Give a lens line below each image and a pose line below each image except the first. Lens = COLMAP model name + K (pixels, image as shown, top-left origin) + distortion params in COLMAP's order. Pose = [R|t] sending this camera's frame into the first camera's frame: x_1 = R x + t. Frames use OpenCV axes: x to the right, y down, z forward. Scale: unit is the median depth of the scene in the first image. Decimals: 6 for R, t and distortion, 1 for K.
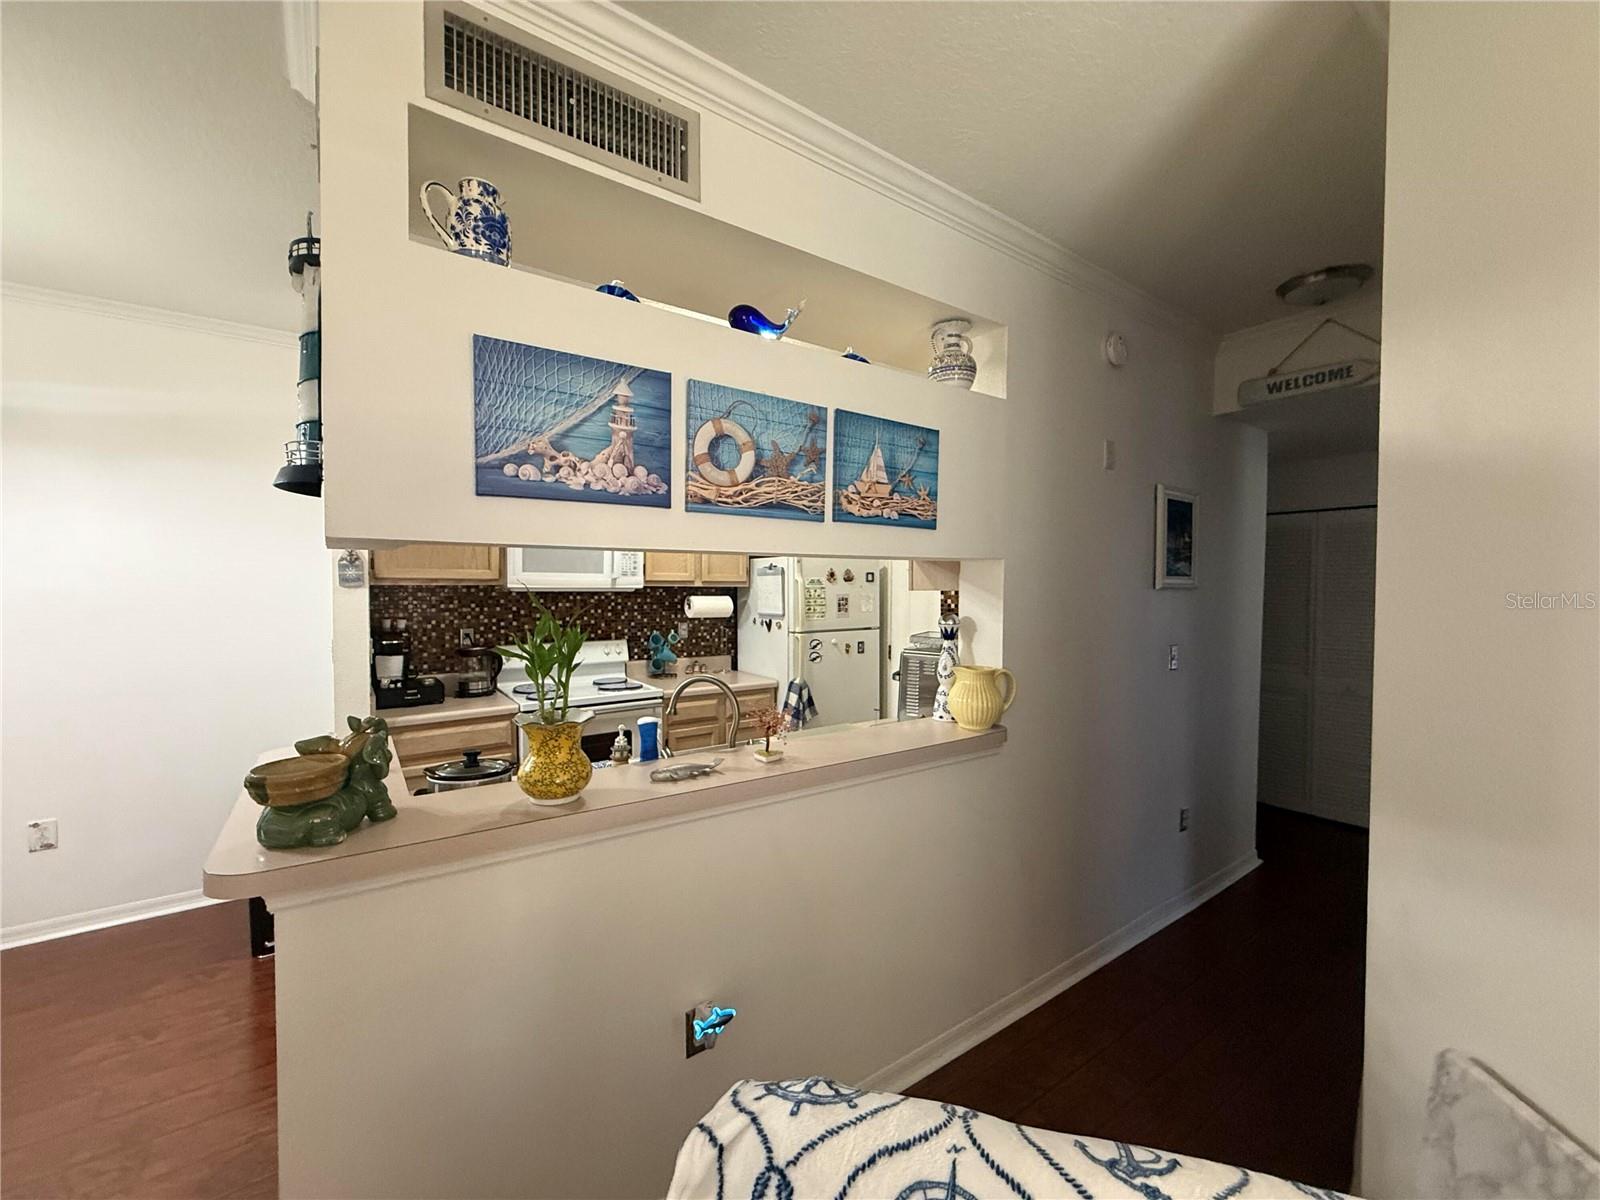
lens RADIAL K [[635.6, 0, 794.5], [0, 635.6, 600.1], [0, 0, 1]] dist [-0.001058, -0.000334]
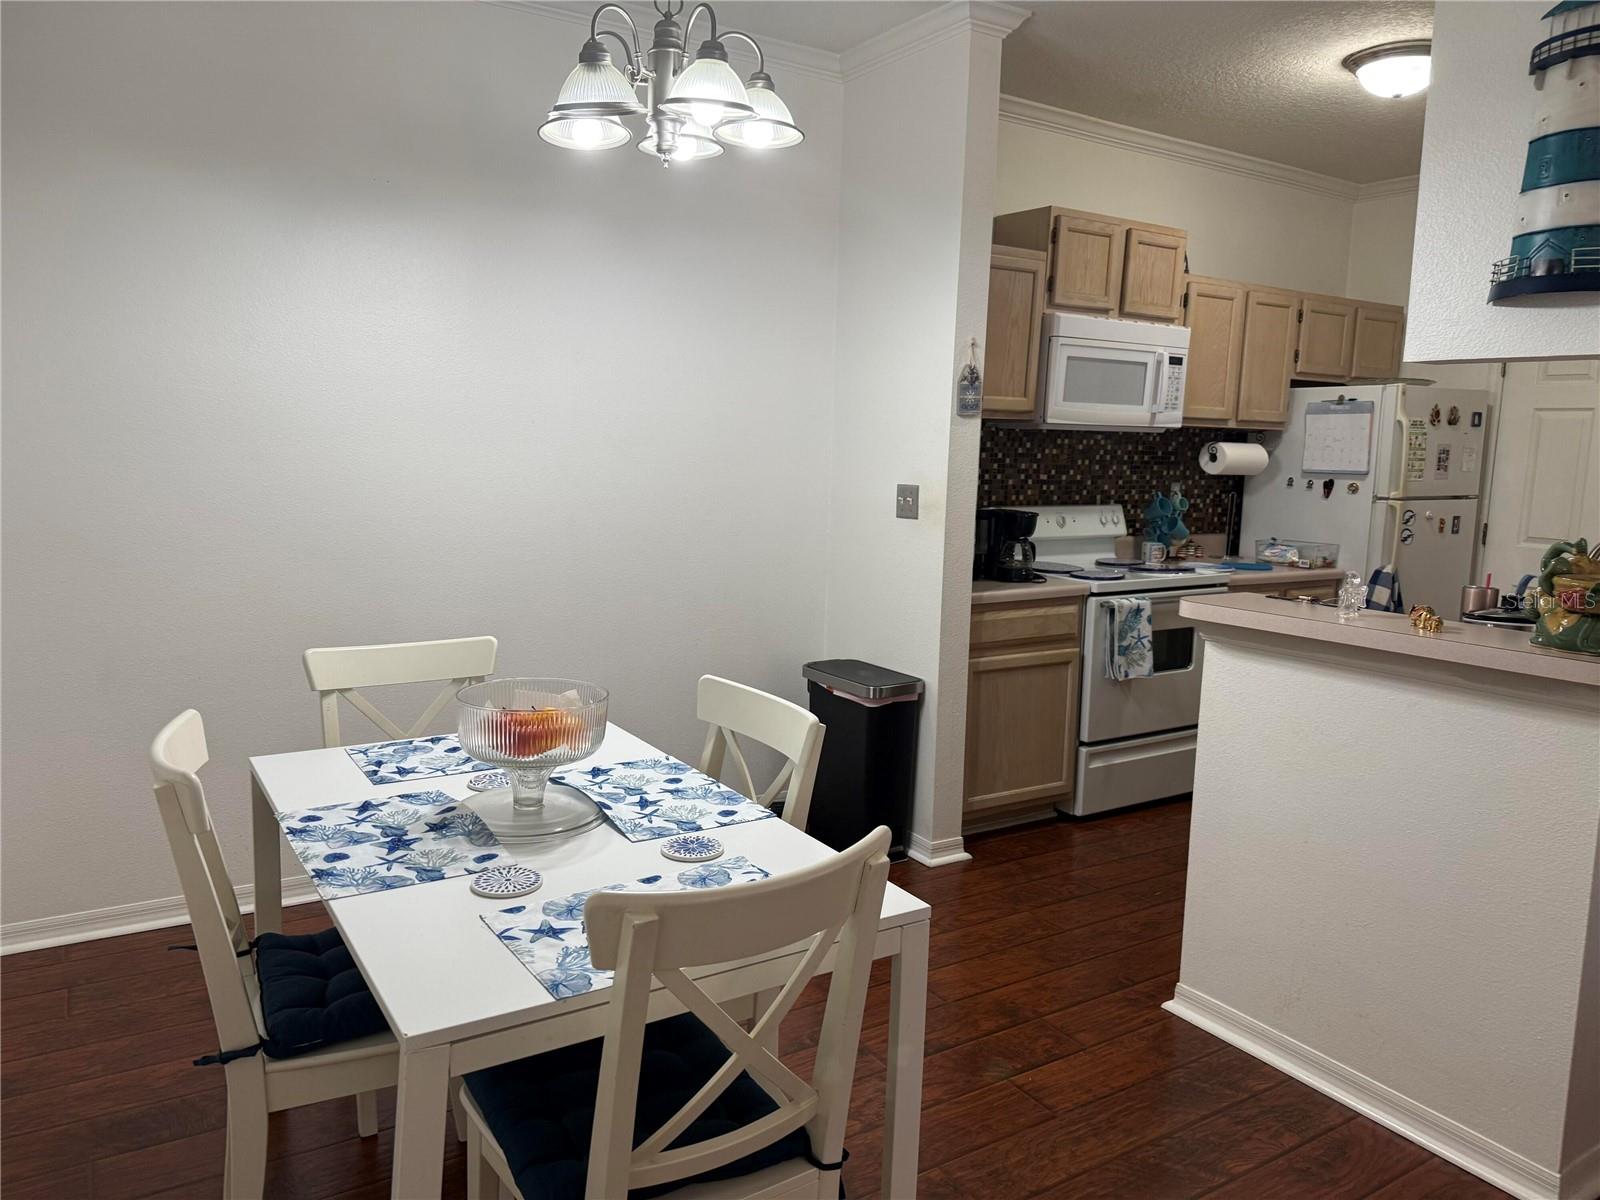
lens RADIAL K [[1112.4, 0, 800.0], [0, 1112.4, 600.0], [0, 0, 1]] dist [0.084509, -0.160356]
pose [[0.998031, 0.027428, -0.056414, -0.538953], [-0.020670, 0.992907, 0.117081, 0.029834], [0.059225, -0.115685, 0.991519, -0.235626]]
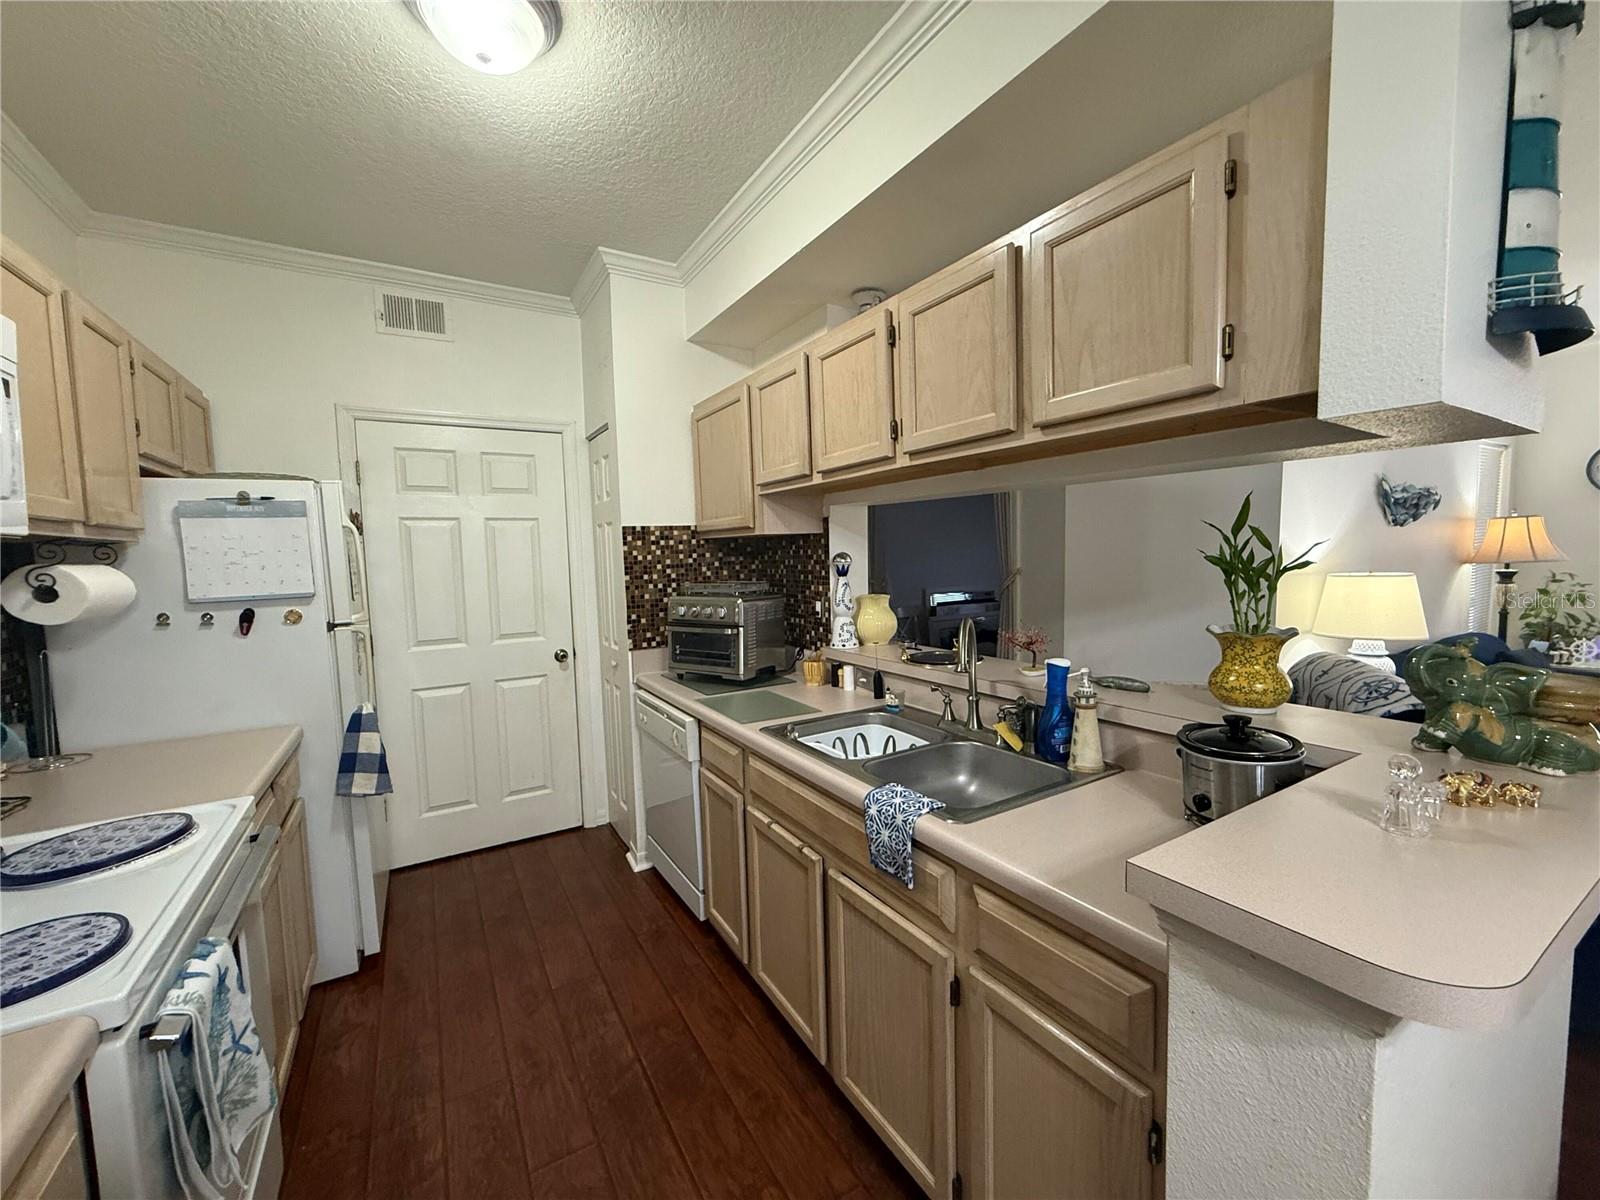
lens RADIAL K [[635.6, 0, 794.5], [0, 635.6, 600.1], [0, 0, 1]] dist [-0.001058, -0.000334]
pose [[0.084094, -0.084138, 0.992899, -0.488691], [0.050607, 0.995503, 0.080073, 0.006167], [-0.995172, 0.043514, 0.087974, 0.554496]]
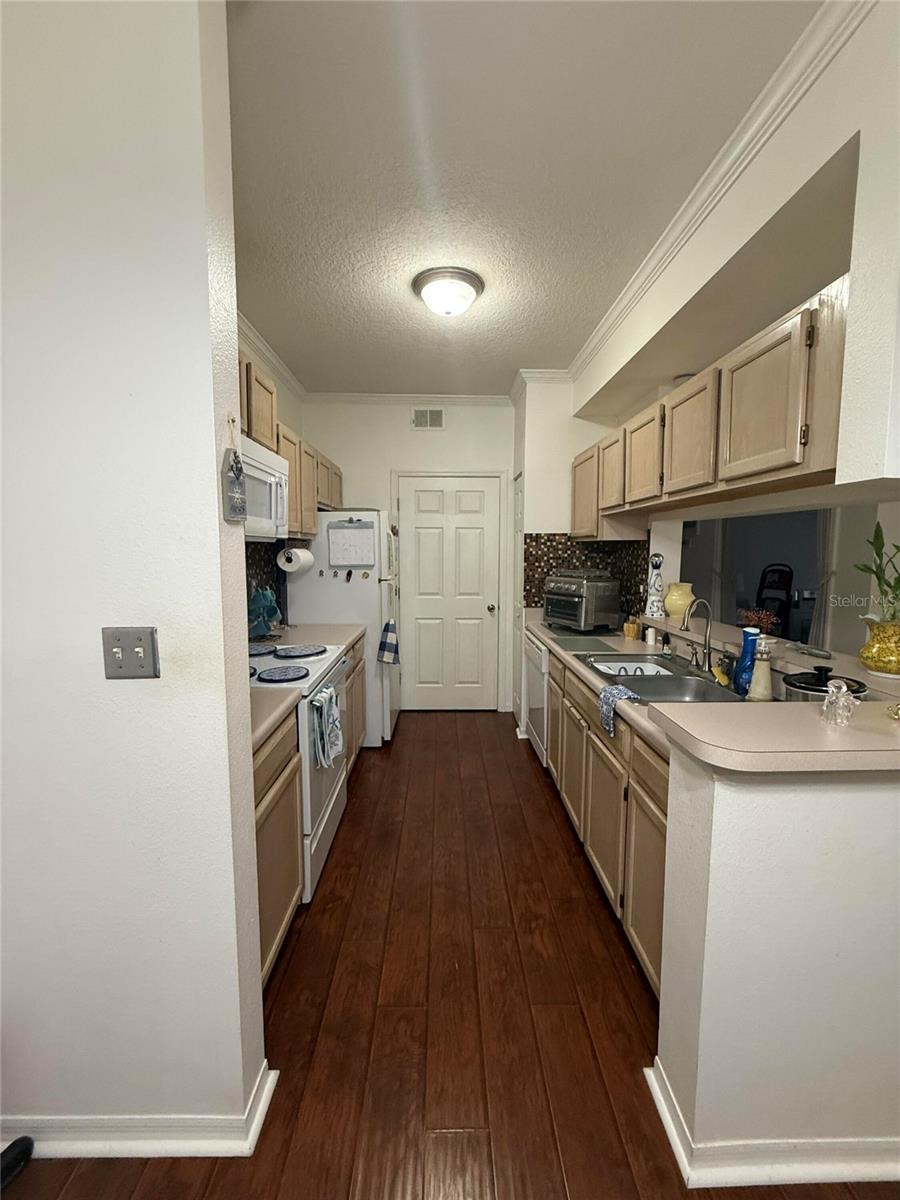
lens RADIAL K [[476.7, 0, 448.4], [0, 476.7, 592.7], [0, 0, 1]] dist [-0.001058, -0.000334]
pose [[0.569892, -0.079441, 0.817870, -0.612825], [0.021043, 0.996400, 0.082119, 0.005756], [-0.821450, -0.029589, 0.569512, 0.412642]]
